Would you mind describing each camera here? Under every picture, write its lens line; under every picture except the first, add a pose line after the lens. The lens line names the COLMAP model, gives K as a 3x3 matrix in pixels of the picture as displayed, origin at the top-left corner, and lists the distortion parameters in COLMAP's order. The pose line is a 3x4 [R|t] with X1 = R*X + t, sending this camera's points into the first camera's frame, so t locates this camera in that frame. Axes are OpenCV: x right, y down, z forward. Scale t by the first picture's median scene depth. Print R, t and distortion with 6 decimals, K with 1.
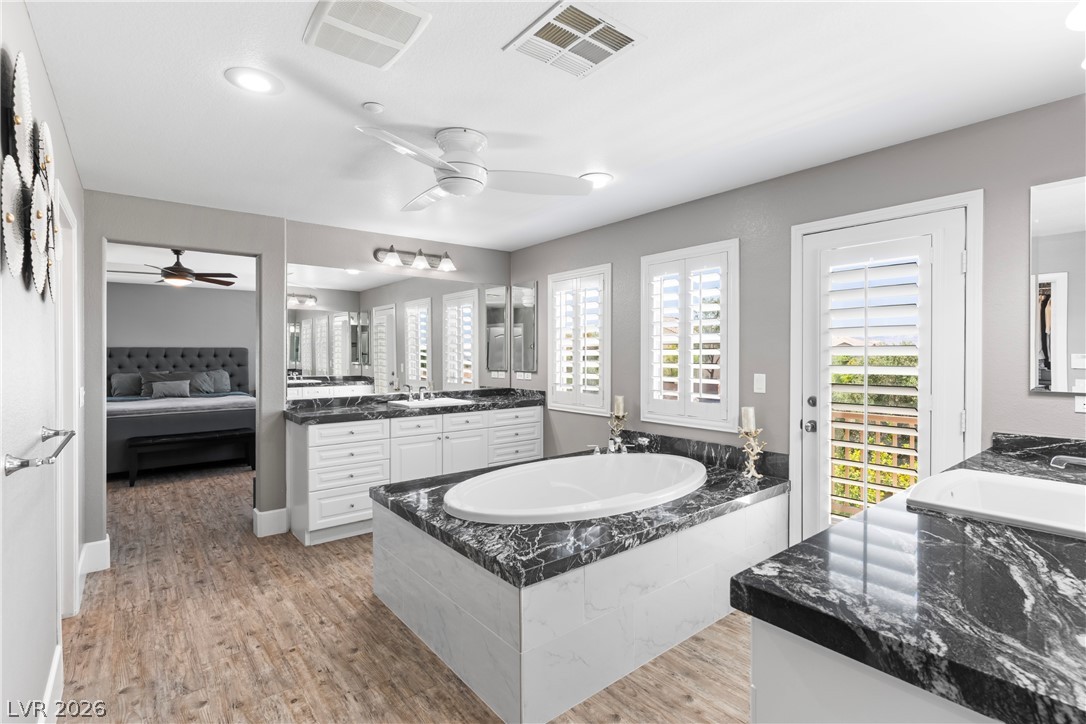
lens RADIAL K [[510.4, 0, 540.3], [0, 510.4, 356.5], [0, 0, 1]] dist [0.003015, -0.000282]
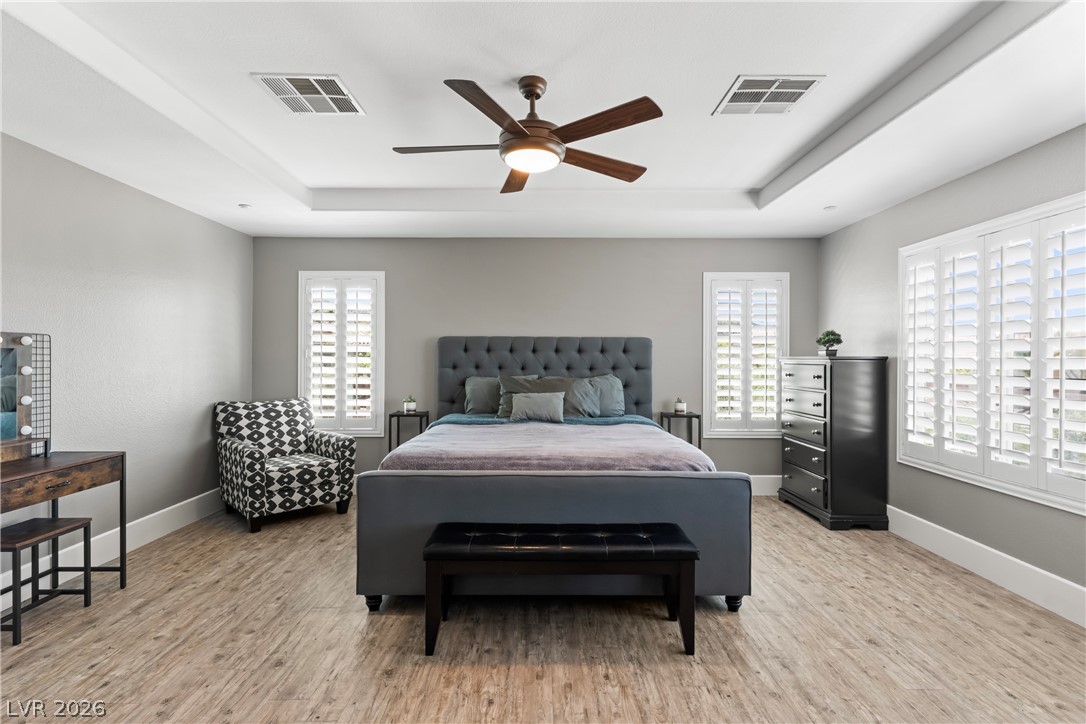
lens RADIAL K [[540.5, 0, 545.4], [0, 540.5, 360.0], [0, 0, 1]] dist [0.006477, -0.000391]
pose [[0.784949, 0.008398, -0.619504, -0.322403], [-0.012631, 0.999917, -0.002451, 0.012007], [0.619432, 0.009749, 0.784990, 0.502311]]
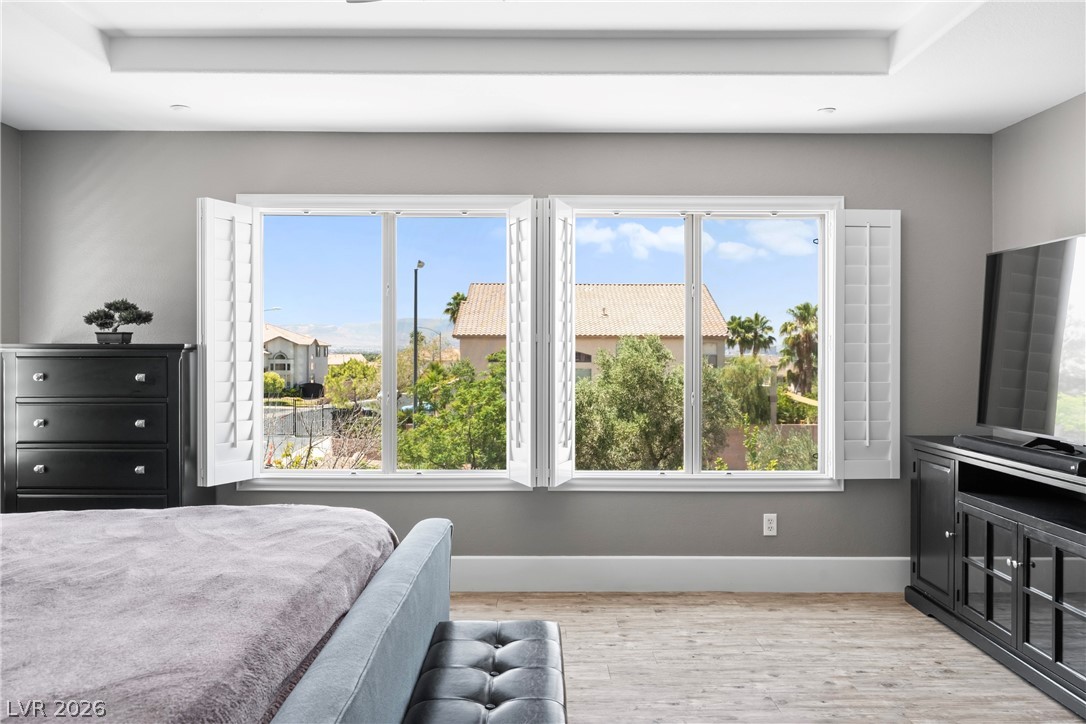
lens RADIAL K [[834.8, 0, 545.1], [0, 834.8, 361.6], [0, 0, 1]] dist [0.001094, -0.000389]
pose [[0.624065, -0.000578, 0.781372, -0.701488], [-0.000883, 0.999999, 0.001445, 0.013768], [-0.781372, -0.001591, 0.624064, 0.594281]]
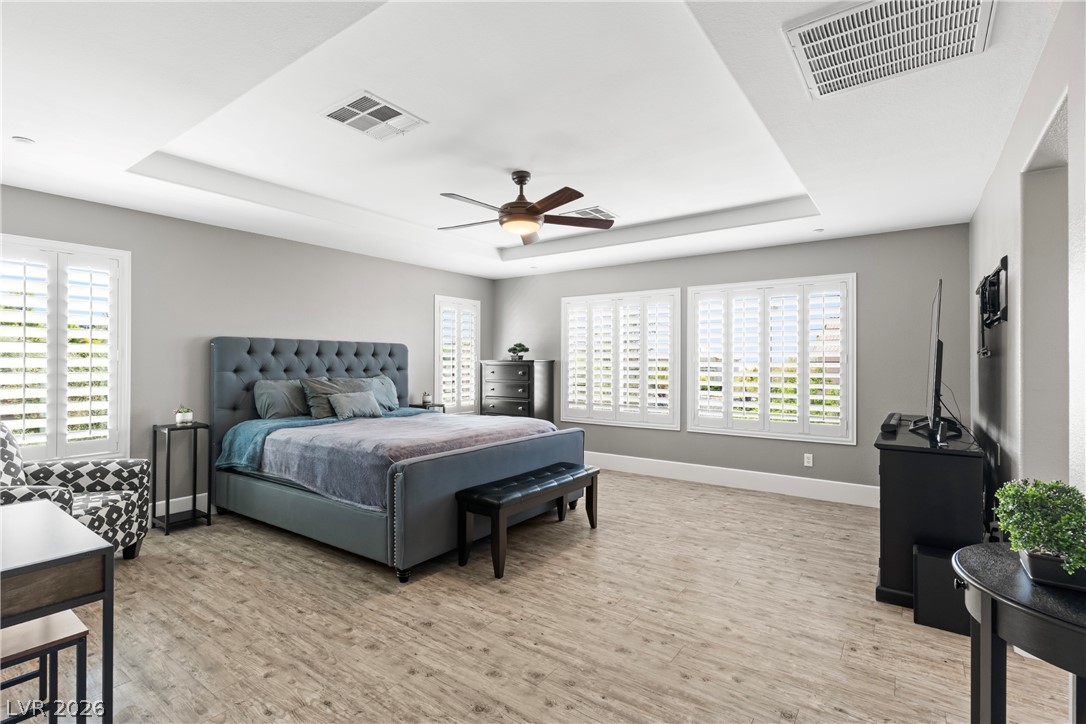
lens RADIAL K [[510.4, 0, 542.9], [0, 510.4, 364.4], [0, 0, 1]] dist [0.003015, -0.000282]
pose [[0.963232, 0.007443, 0.268569, -0.638700], [-0.006559, 0.999970, -0.004188, 0.013681], [-0.268592, 0.002272, 0.963251, 0.310243]]
